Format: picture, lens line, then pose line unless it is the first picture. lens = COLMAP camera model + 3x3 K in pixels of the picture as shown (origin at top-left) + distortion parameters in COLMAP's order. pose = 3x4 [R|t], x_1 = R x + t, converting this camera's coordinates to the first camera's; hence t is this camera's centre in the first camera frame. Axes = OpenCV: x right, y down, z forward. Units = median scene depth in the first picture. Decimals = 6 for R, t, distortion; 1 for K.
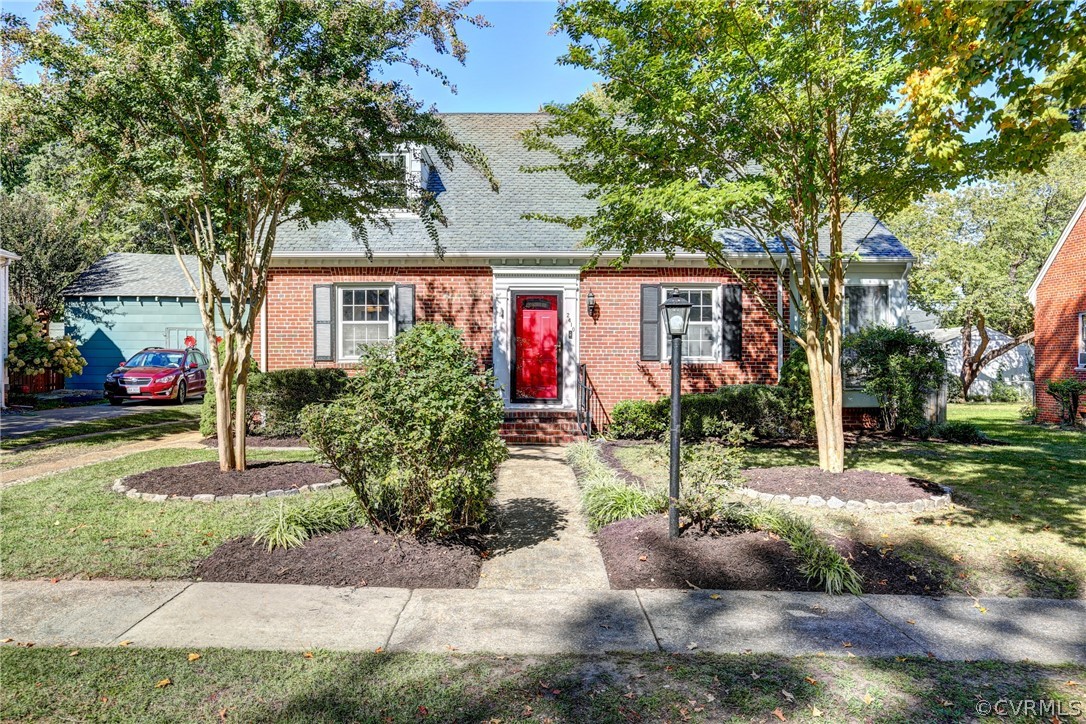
lens RADIAL K [[813.5, 0, 531.3], [0, 813.5, 363.0], [0, 0, 1]] dist [0.020012, 0.003409]
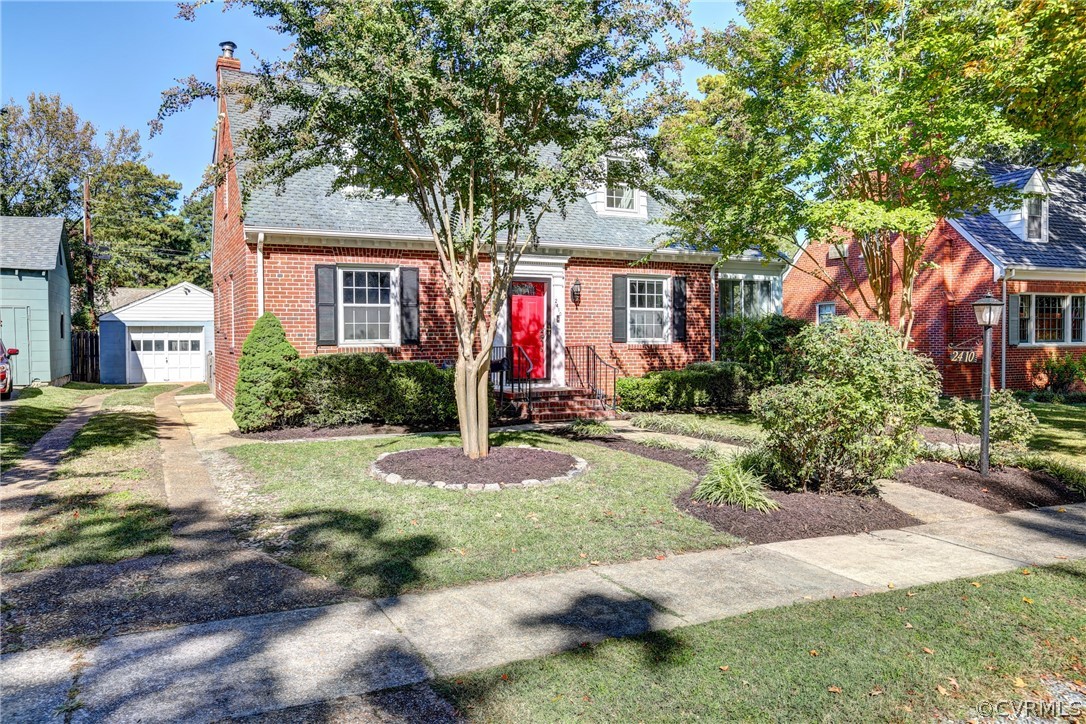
lens RADIAL K [[813.5, 0, 539.2], [0, 813.5, 361.8], [0, 0, 1]] dist [0.020012, 0.003409]
pose [[0.894674, -0.018156, 0.446352, -0.457581], [0.004628, 0.999497, 0.031380, -0.012093], [-0.446697, -0.026009, 0.894307, 0.039751]]
